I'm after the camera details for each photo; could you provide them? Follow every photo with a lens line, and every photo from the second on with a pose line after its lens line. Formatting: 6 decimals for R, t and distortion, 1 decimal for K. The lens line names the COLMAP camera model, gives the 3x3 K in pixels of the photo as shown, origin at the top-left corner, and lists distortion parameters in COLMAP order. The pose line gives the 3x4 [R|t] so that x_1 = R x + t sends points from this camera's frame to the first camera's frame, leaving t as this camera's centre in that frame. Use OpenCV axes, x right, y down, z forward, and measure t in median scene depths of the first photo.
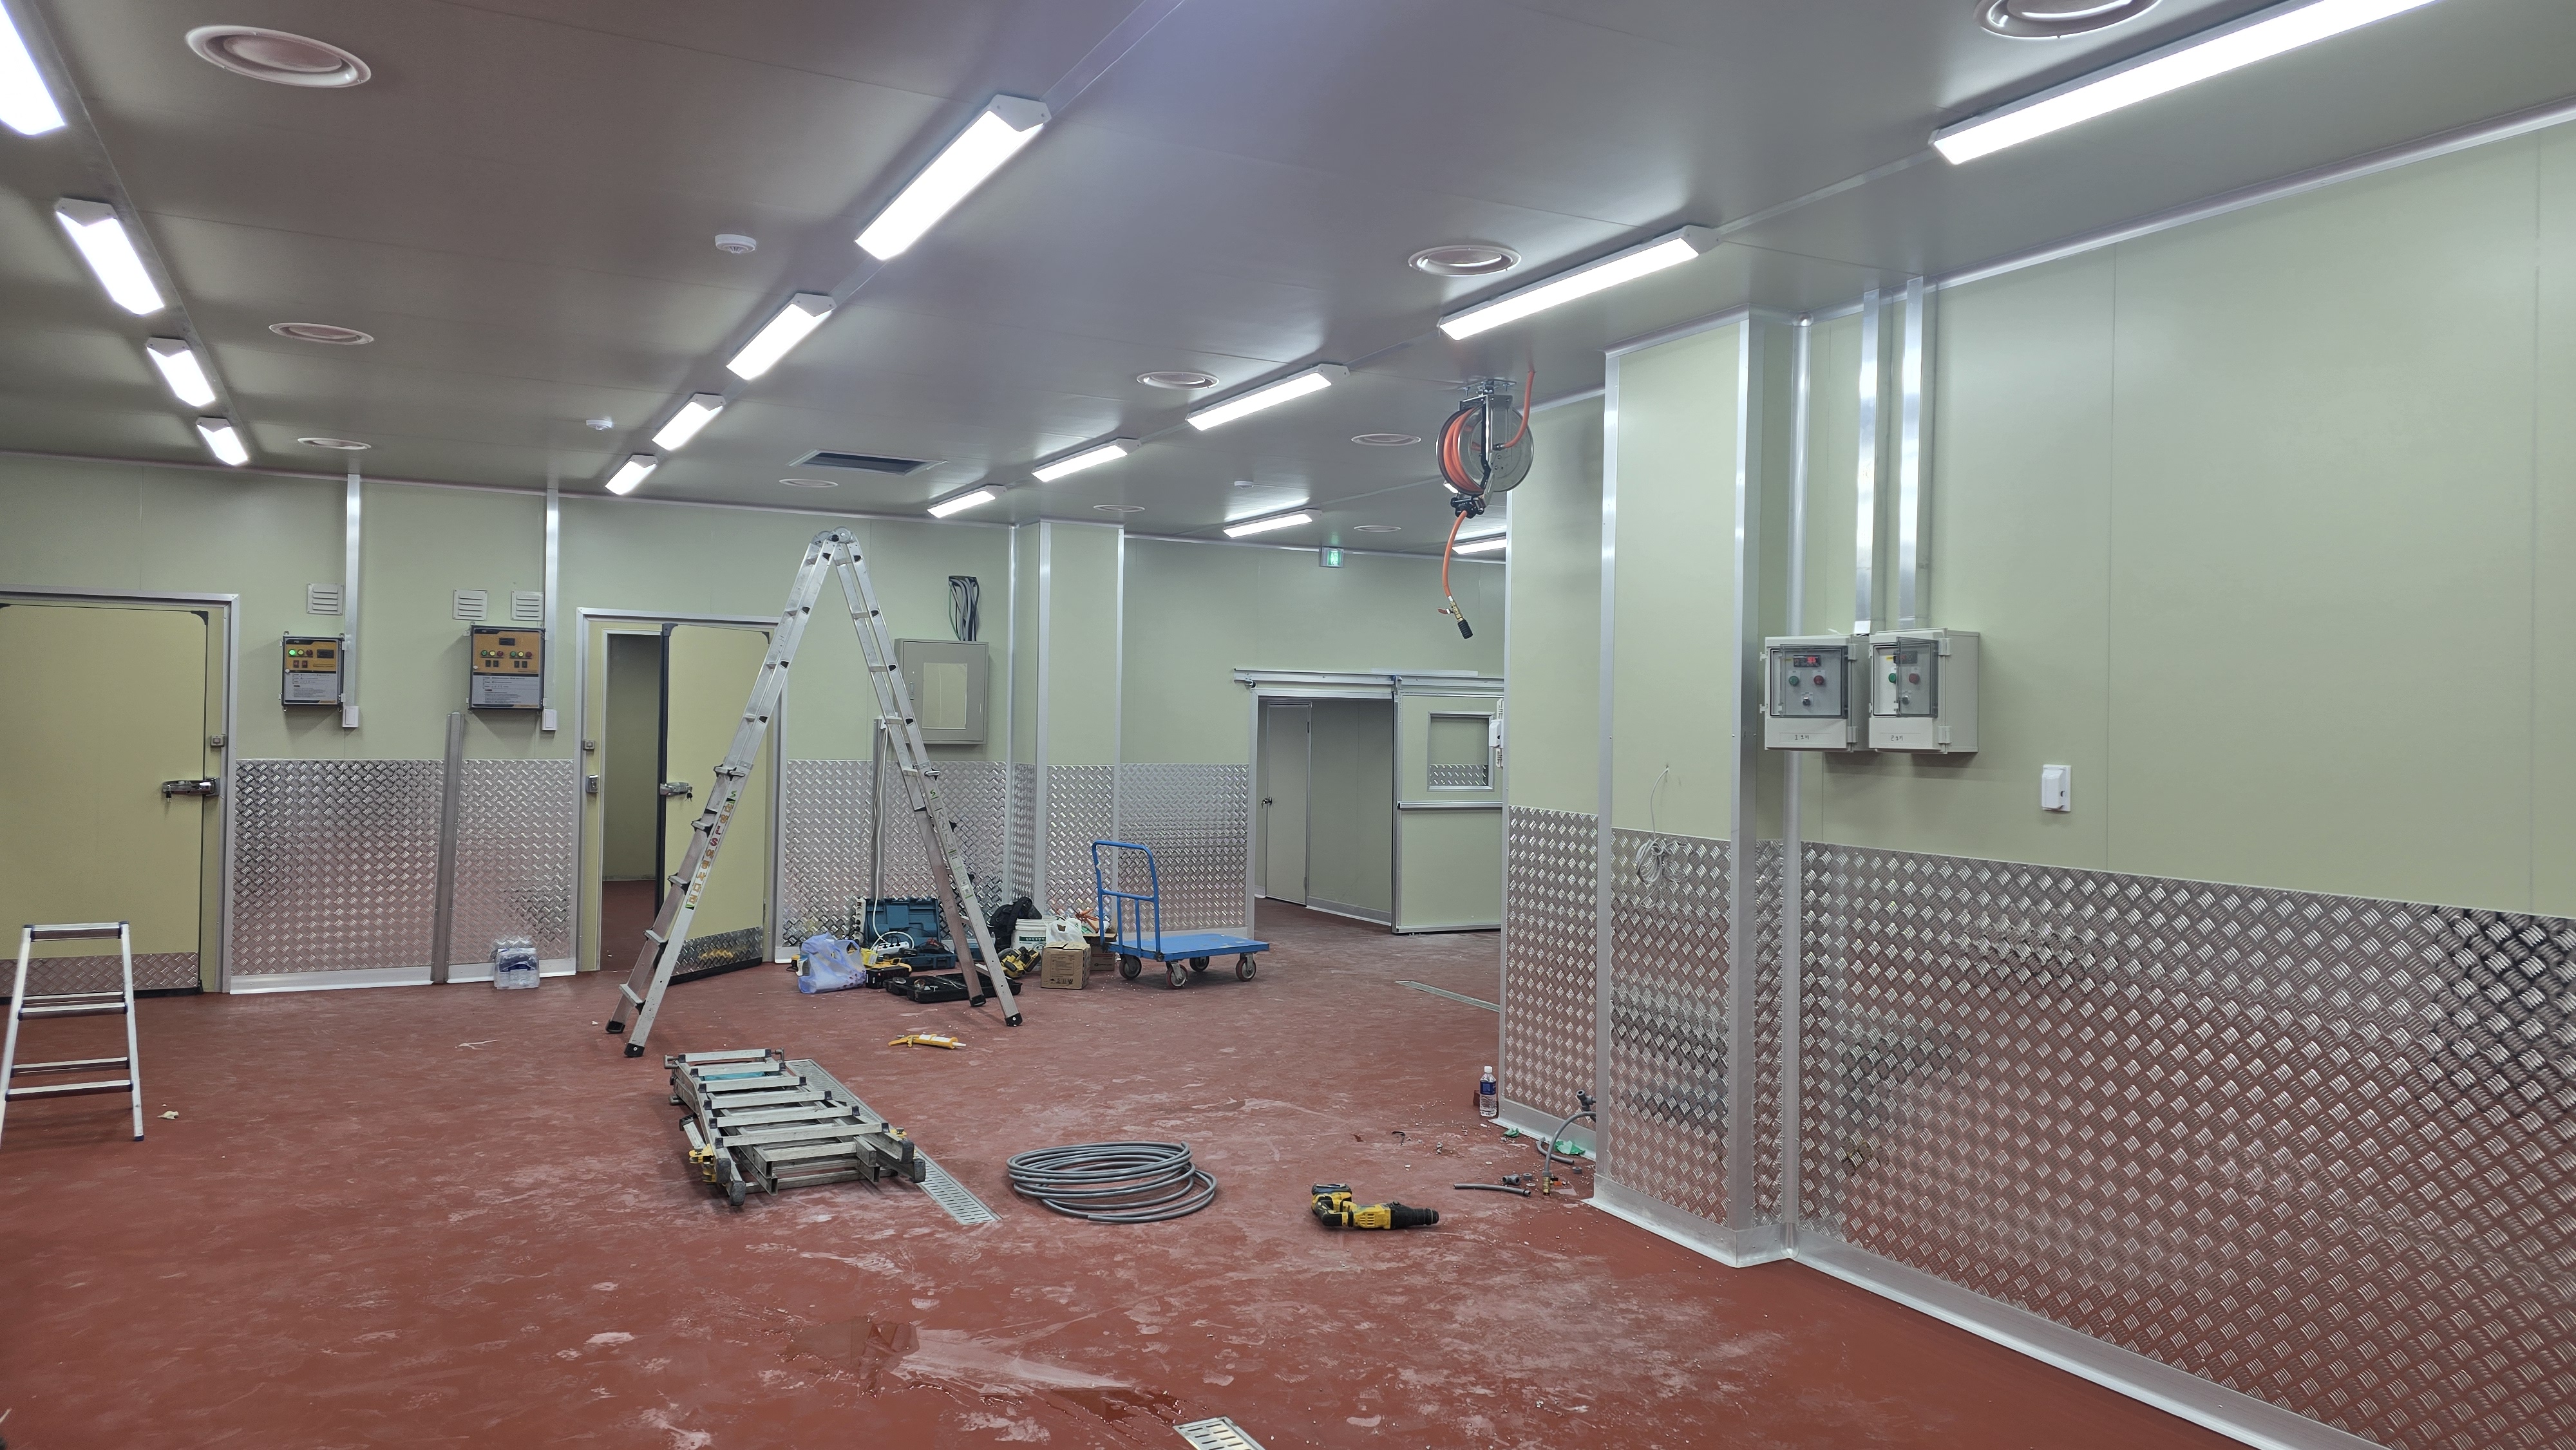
lens RADIAL K [[1695.7, 0, 1297.7], [0, 1695.7, 707.9], [0, 0, 1]] dist [0.063973, -0.053364]
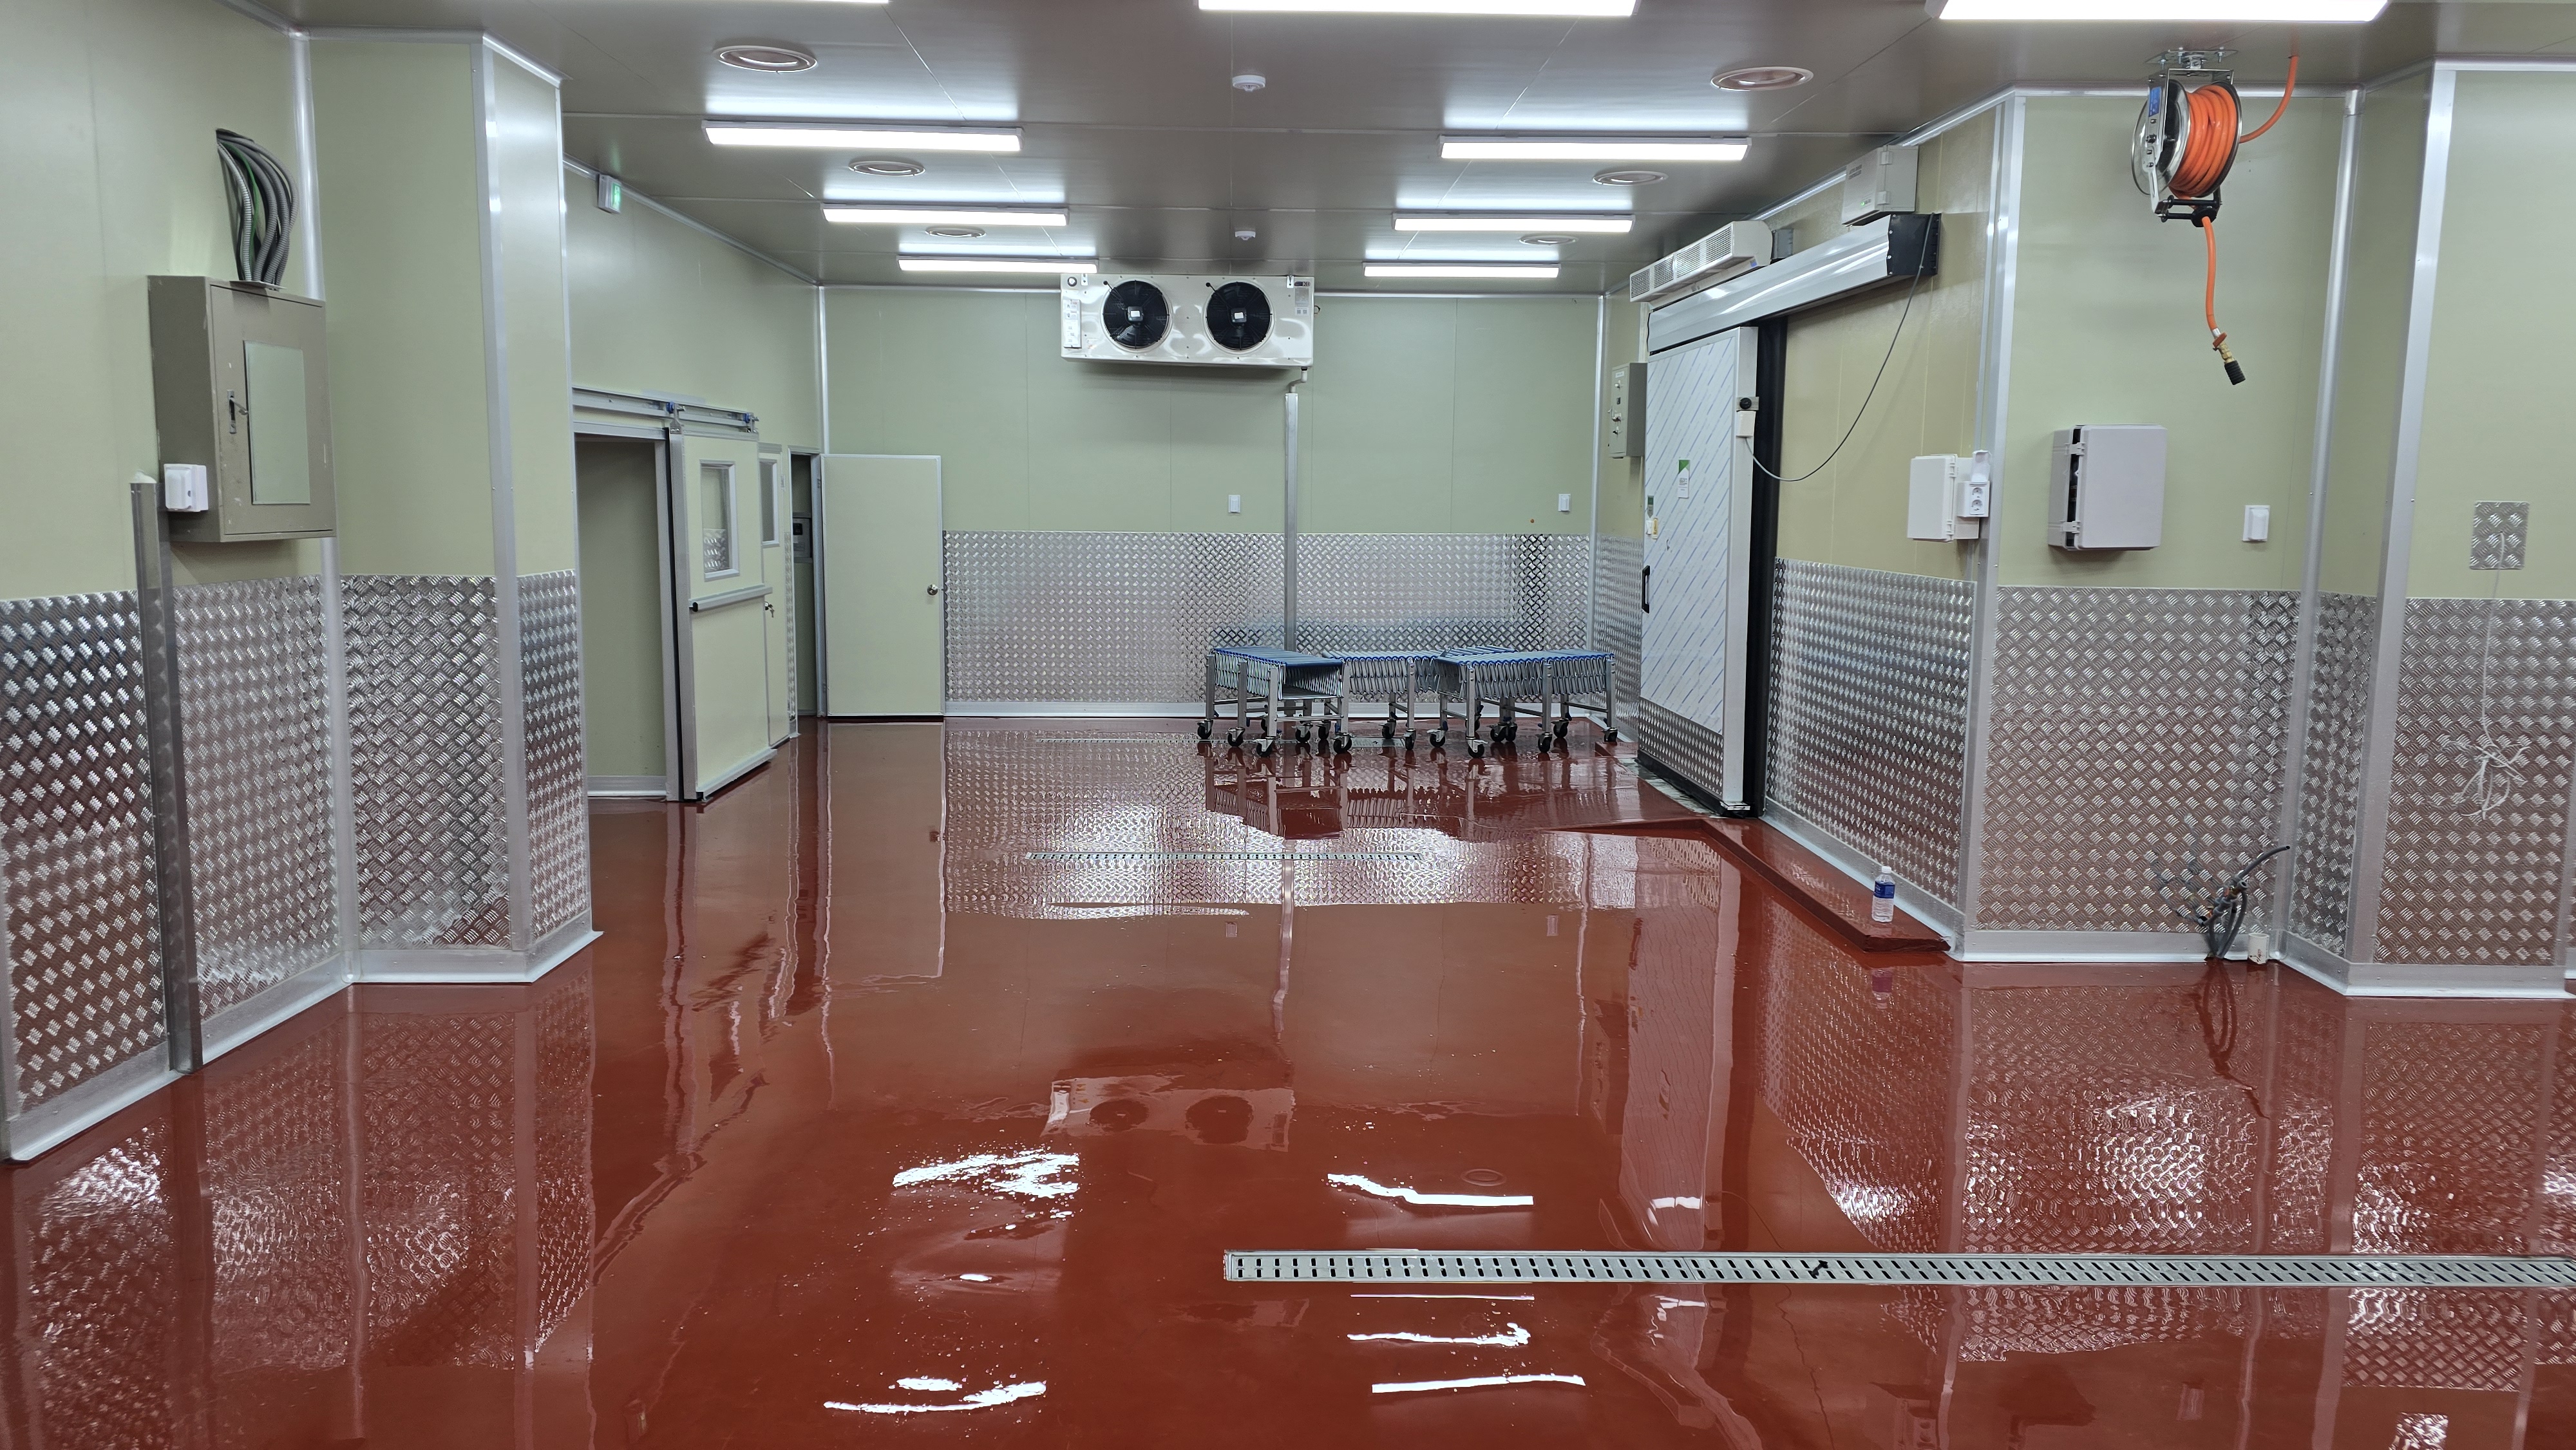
lens RADIAL K [[1695.7, 0, 1275.4], [0, 1695.7, 674.9], [0, 0, 1]] dist [0.063973, -0.053364]
pose [[0.448323, -0.111378, 0.886905, -0.553830], [-0.007102, 0.991732, 0.128132, -0.001977], [-0.893843, -0.063743, 0.443825, 0.677889]]
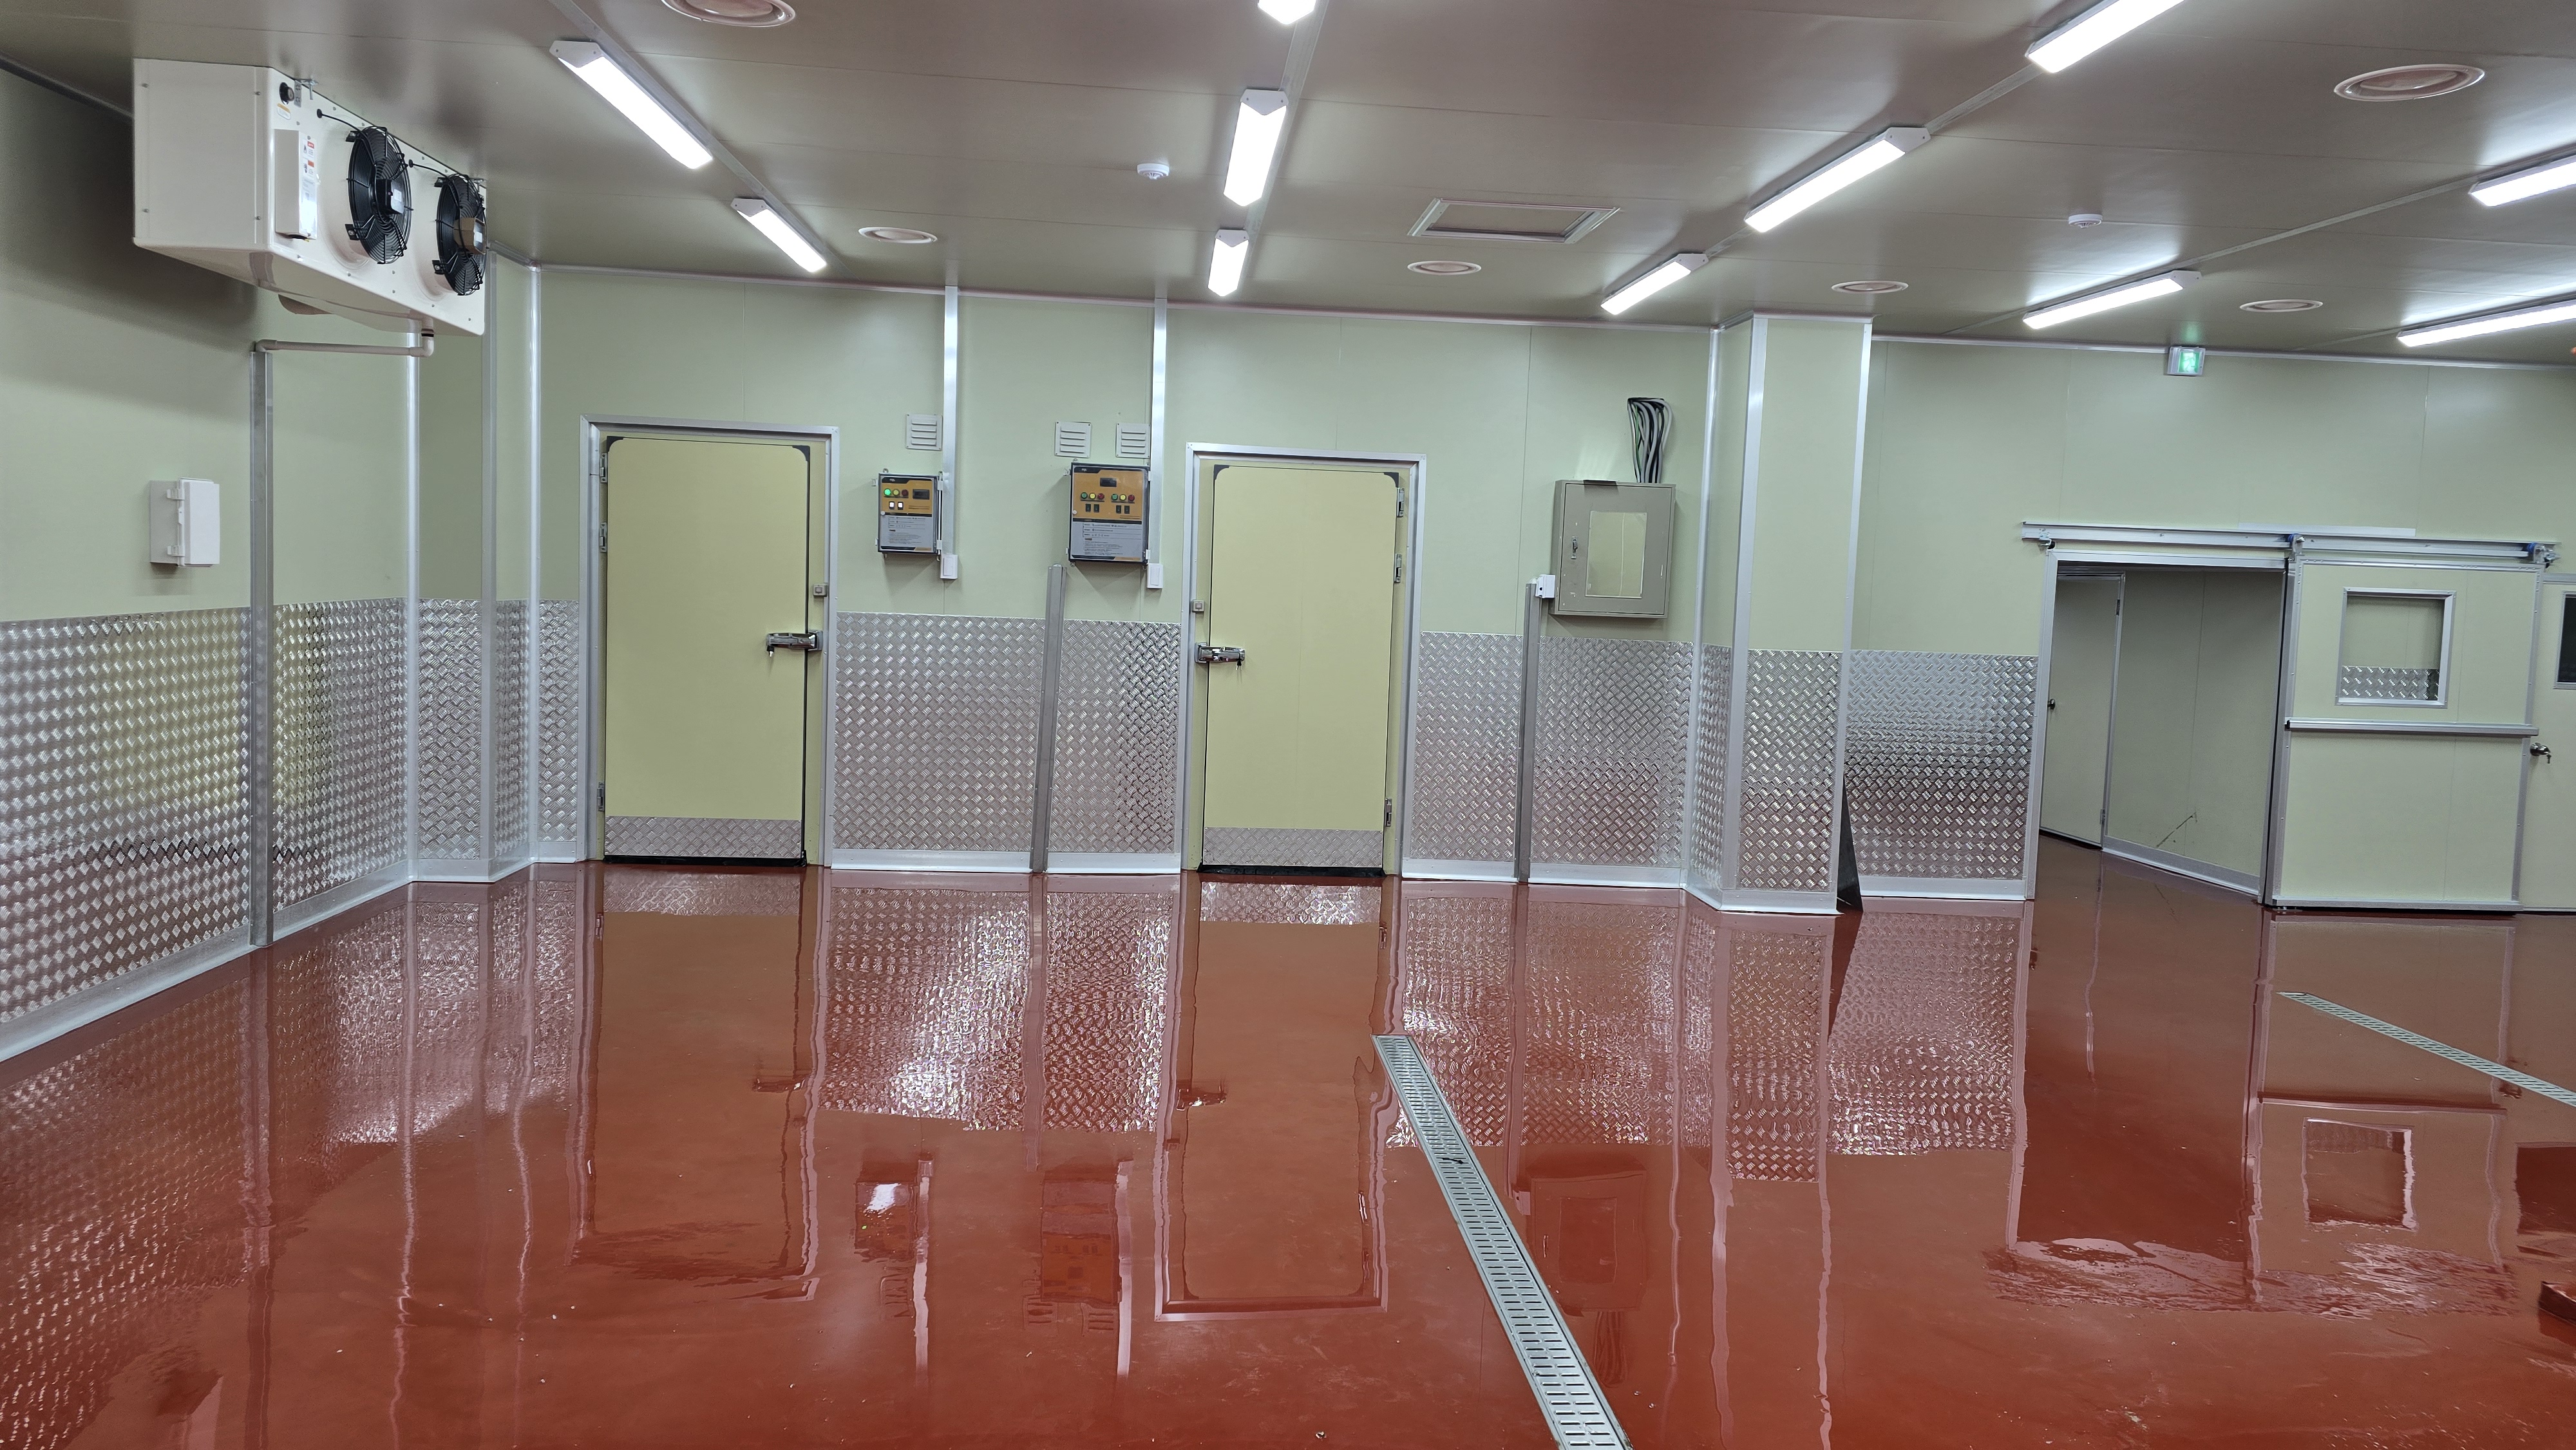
lens RADIAL K [[1695.7, 0, 1306.9], [0, 1695.7, 701.2], [0, 0, 1]] dist [0.063973, -0.053364]
pose [[0.920655, 0.046614, -0.387584, -0.040439], [-0.019128, 0.997039, 0.074477, 0.005551], [0.389908, -0.061153, 0.918821, 0.271339]]
